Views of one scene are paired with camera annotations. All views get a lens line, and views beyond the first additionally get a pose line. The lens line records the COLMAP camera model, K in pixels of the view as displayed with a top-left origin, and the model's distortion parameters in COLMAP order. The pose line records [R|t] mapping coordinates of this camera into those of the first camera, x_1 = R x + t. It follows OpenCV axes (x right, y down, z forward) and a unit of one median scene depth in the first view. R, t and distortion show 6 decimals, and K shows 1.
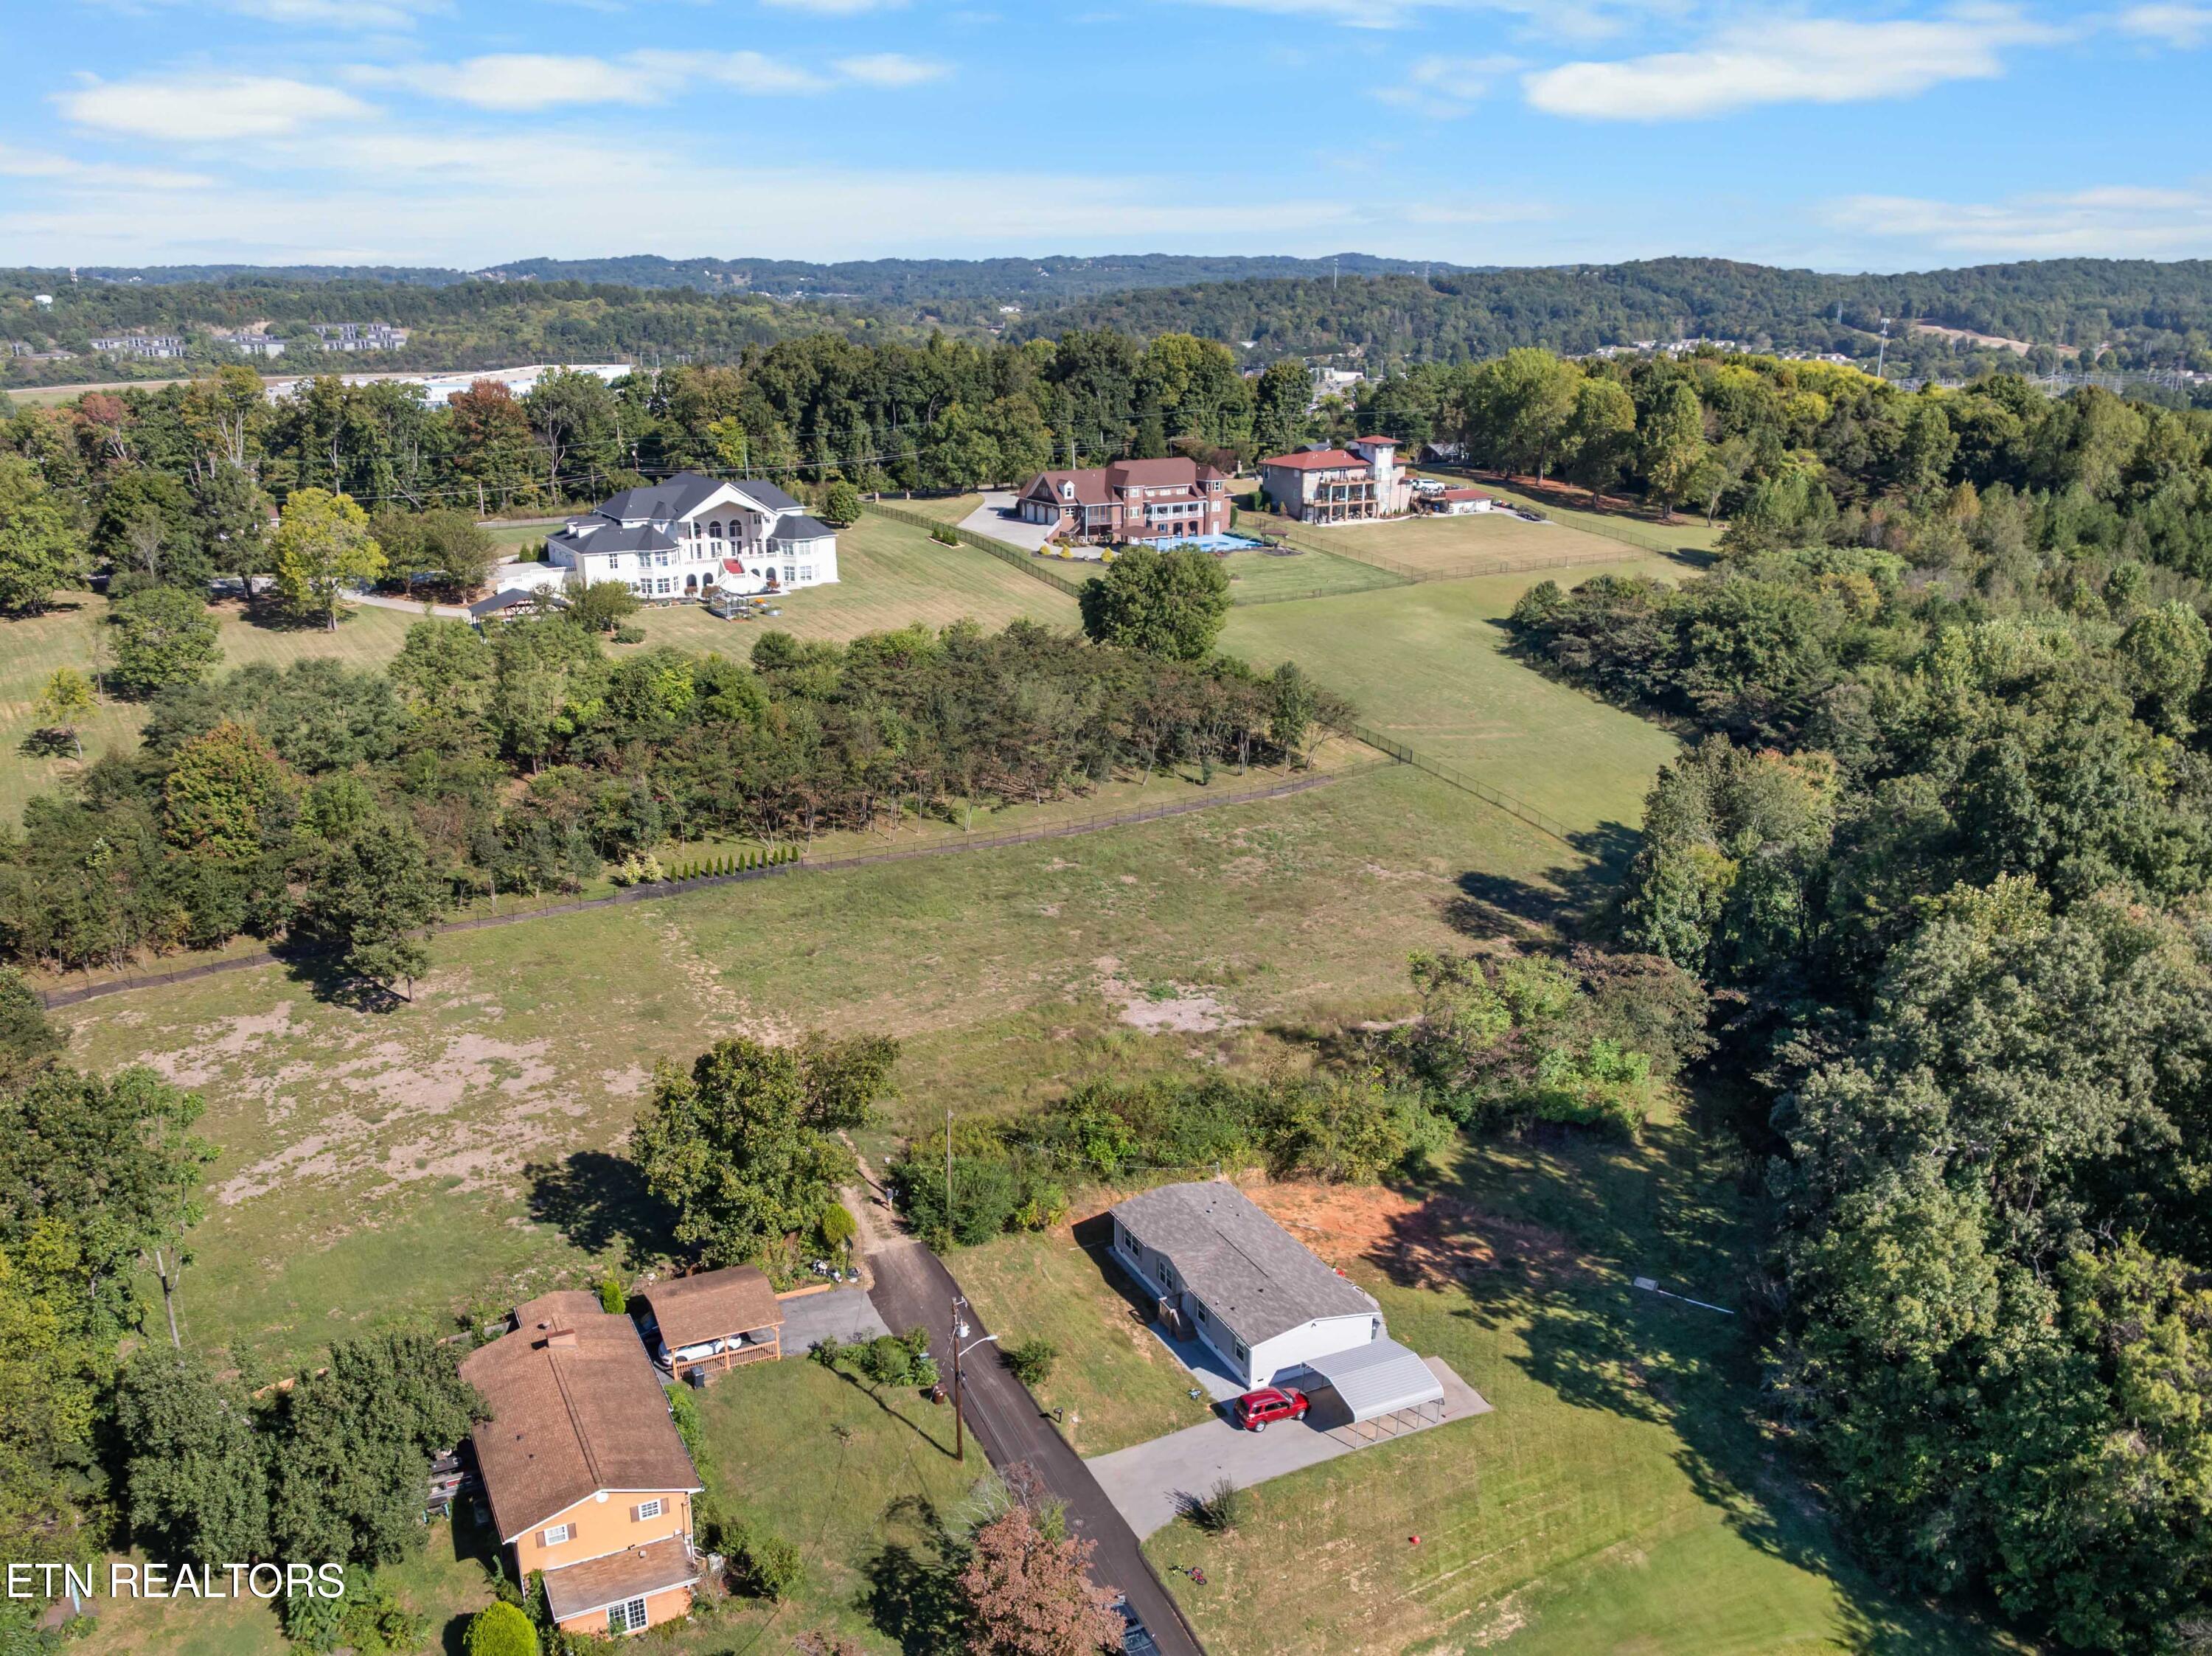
lens RADIAL K [[1796.0, 0, 1032.2], [0, 1796.0, 919.8], [0, 0, 1]] dist [-0.036540, -0.009241]
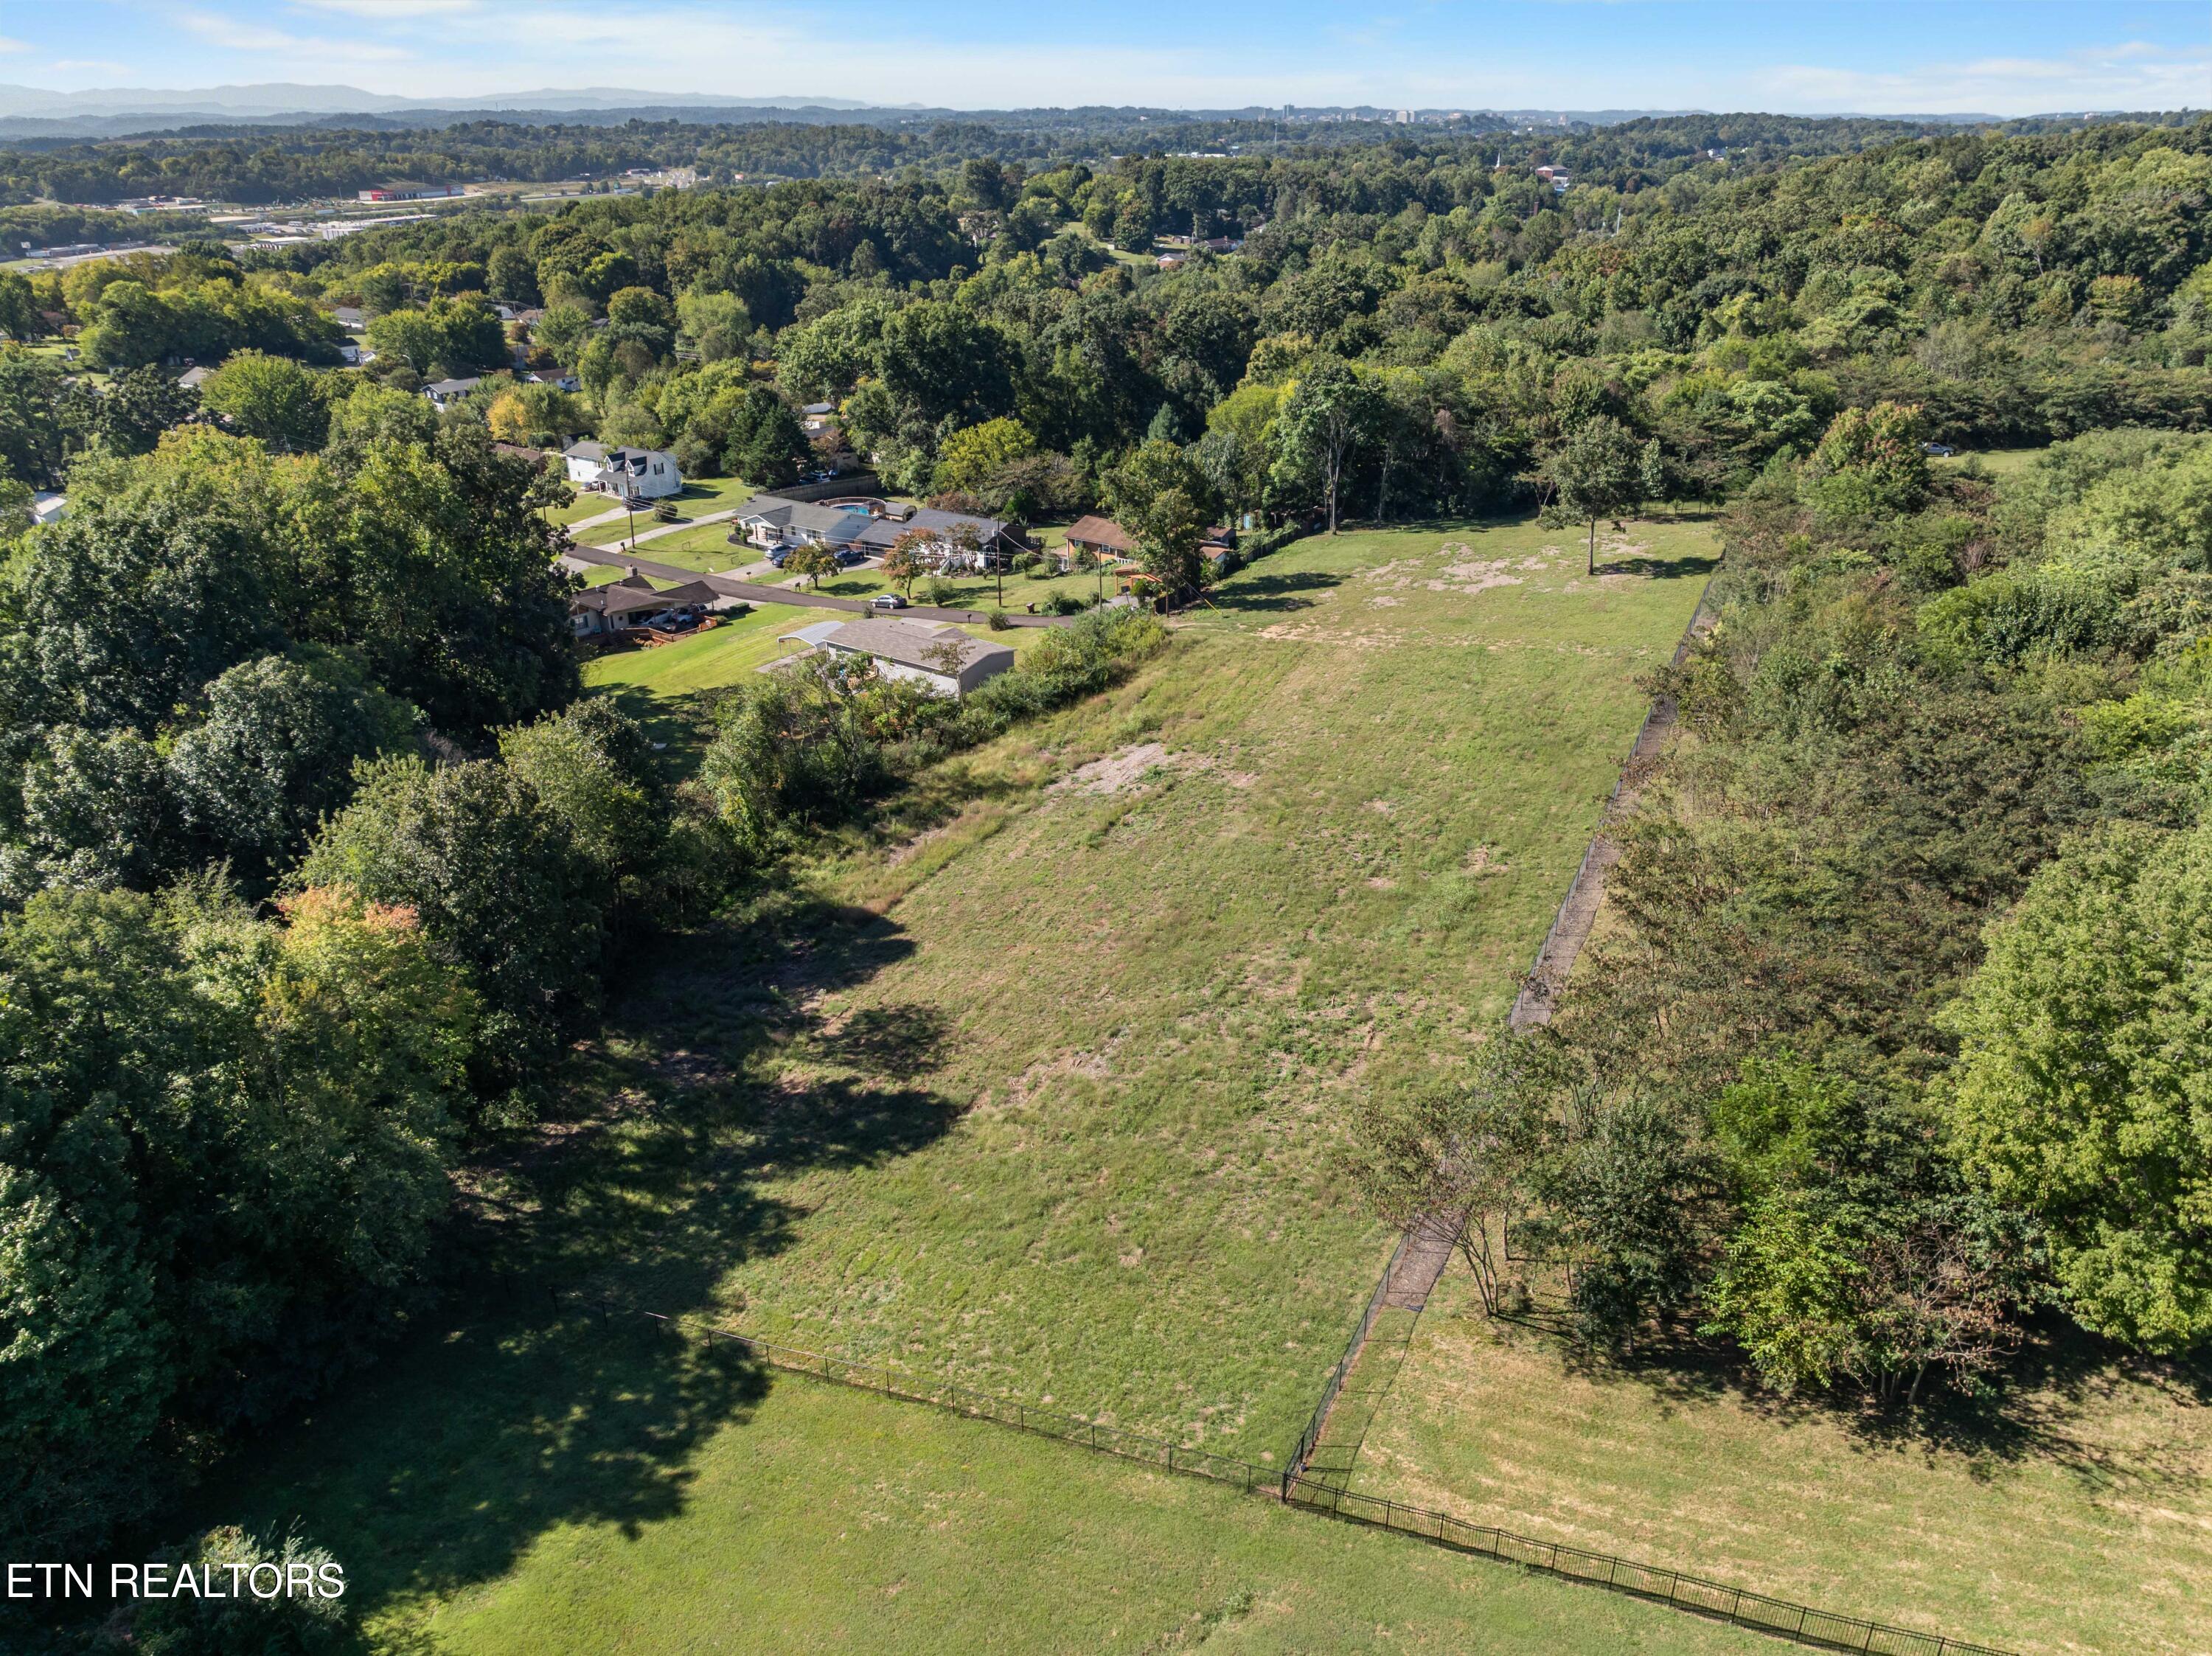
lens RADIAL K [[1560.3, 0, 1107.4], [0, 1560.3, 826.6], [0, 0, 1]] dist [-0.042899, 0.009272]
pose [[-0.869264, 0.212807, -0.446198, 0.236613], [-0.162789, 0.729033, 0.664839, -0.242607], [0.466776, 0.650556, -0.599080, 0.768123]]
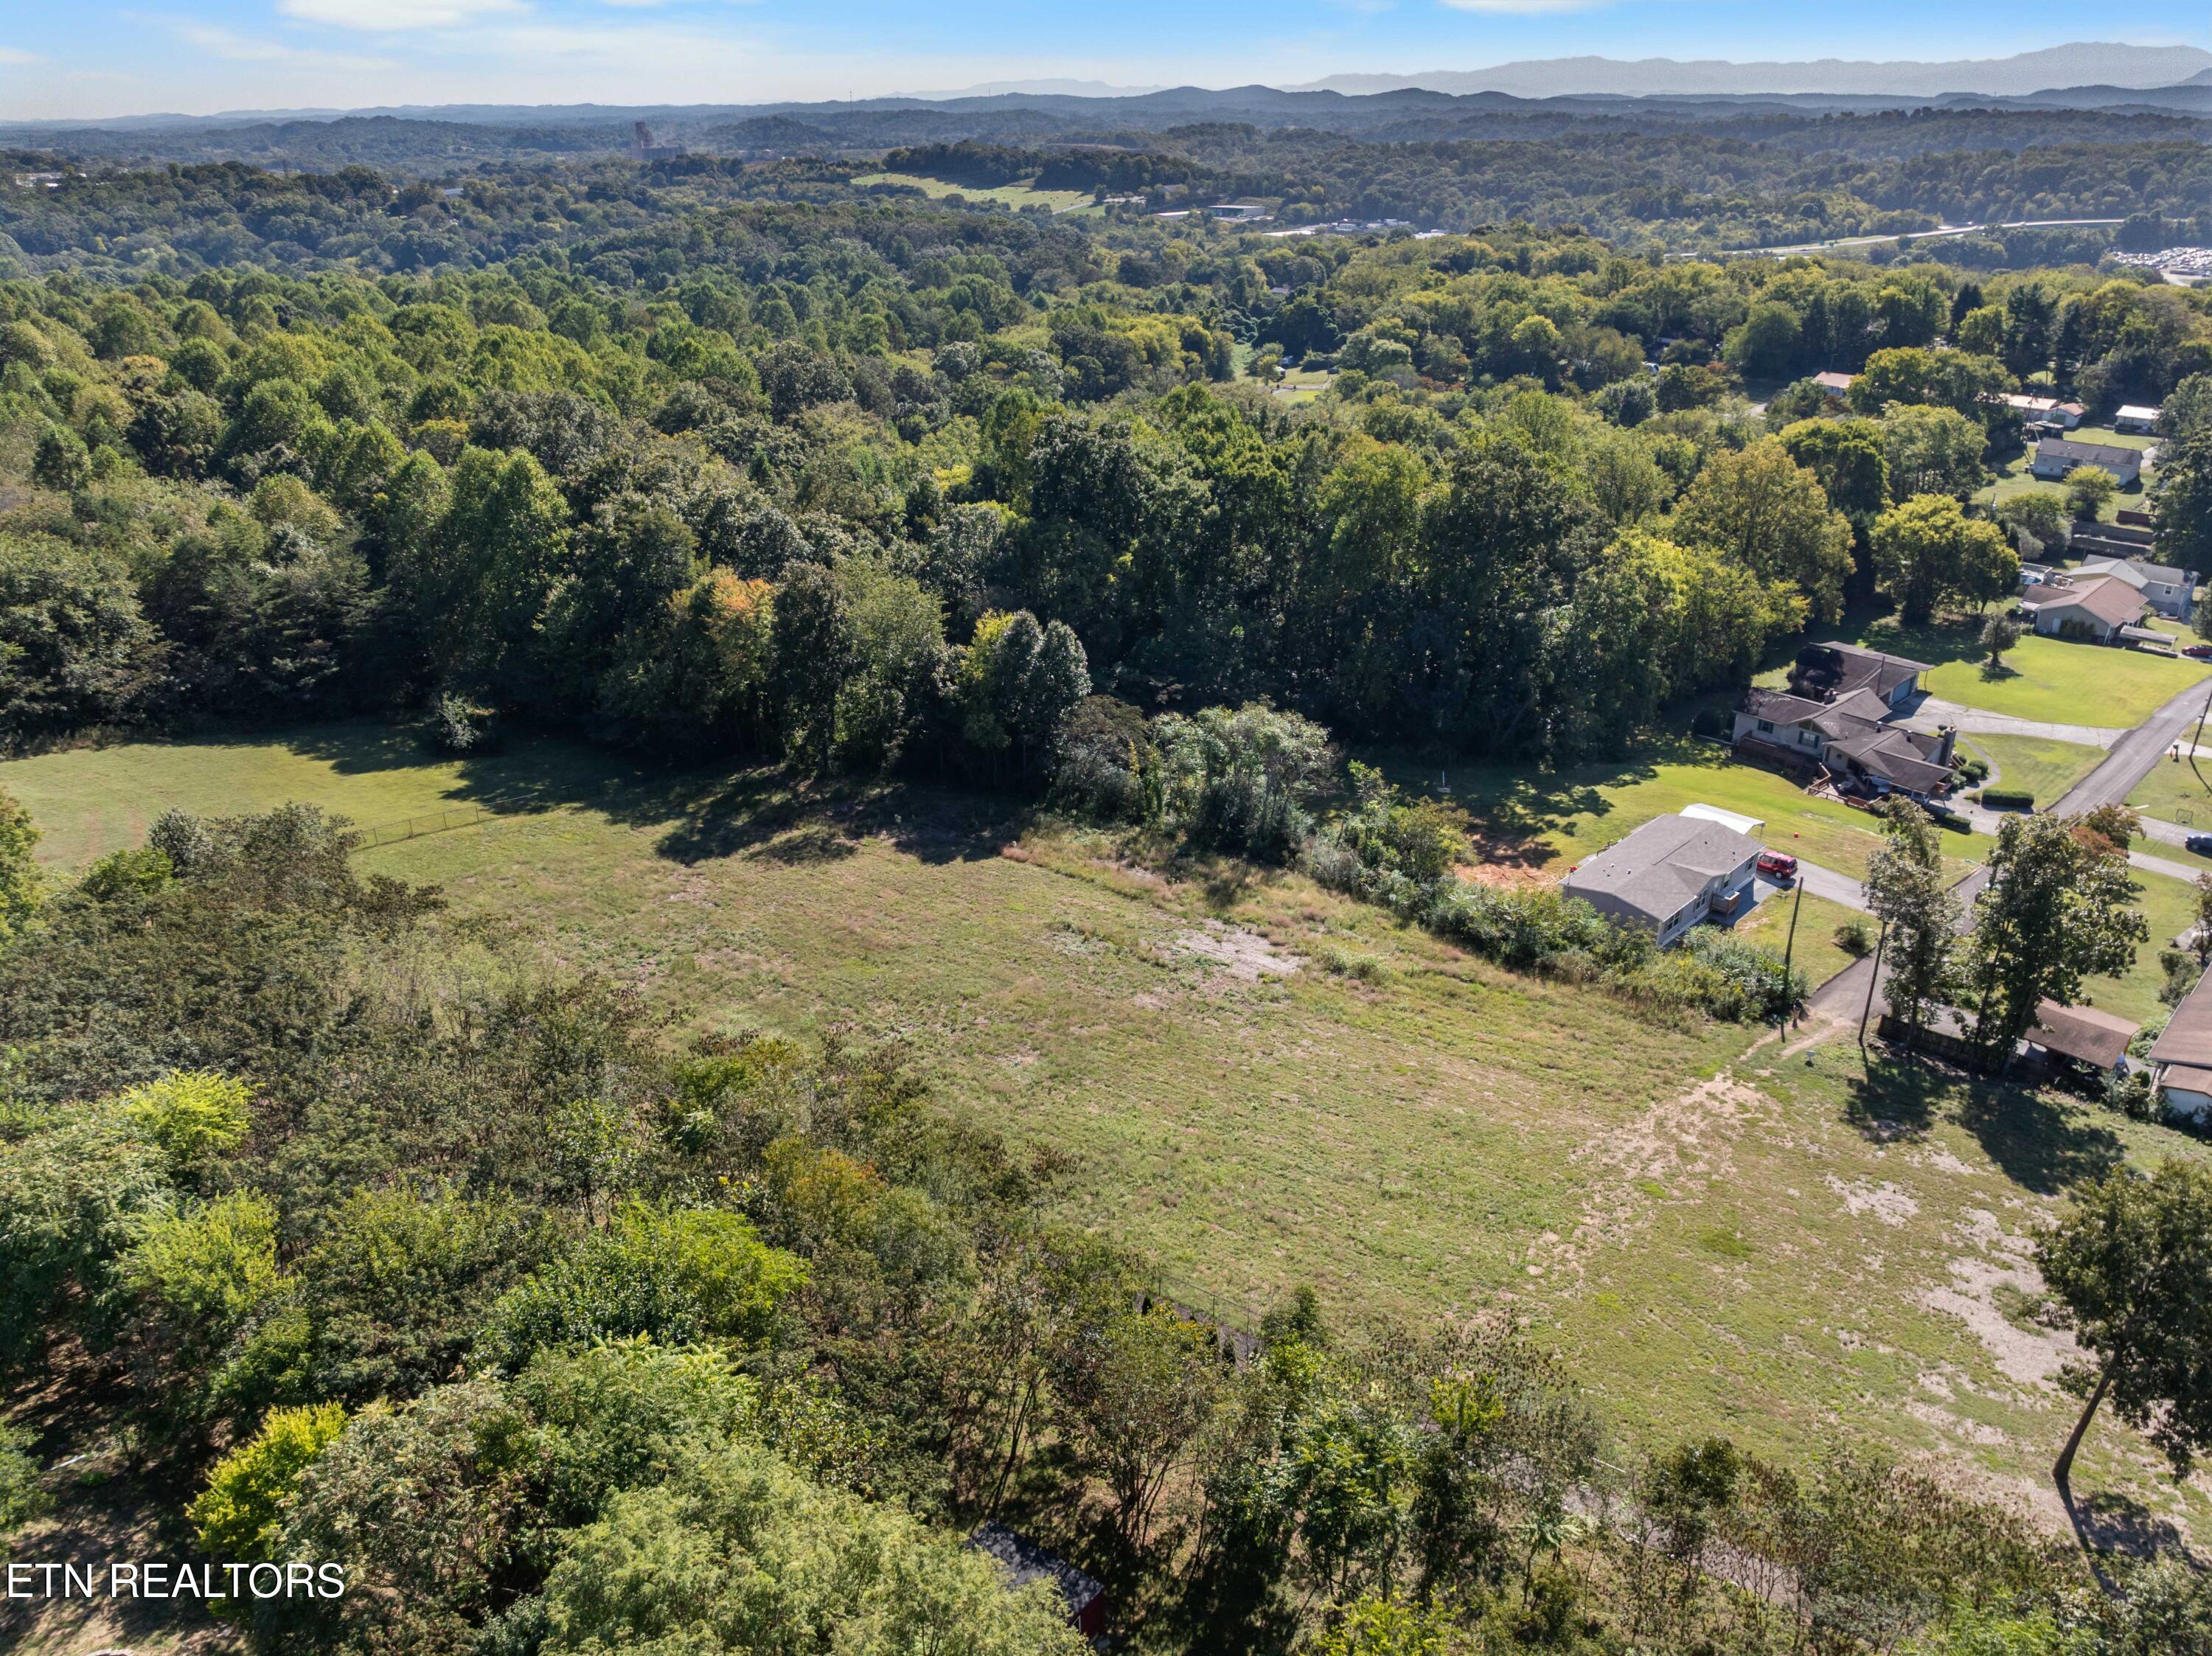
lens RADIAL K [[1560.3, 0, 1107.4], [0, 1560.3, 826.6], [0, 0, 1]] dist [-0.042899, 0.009272]
pose [[-0.352407, -0.390729, 0.850376, -0.261840], [0.327601, 0.799671, 0.503193, -0.201863], [-0.876634, 0.455913, -0.153806, 0.578845]]
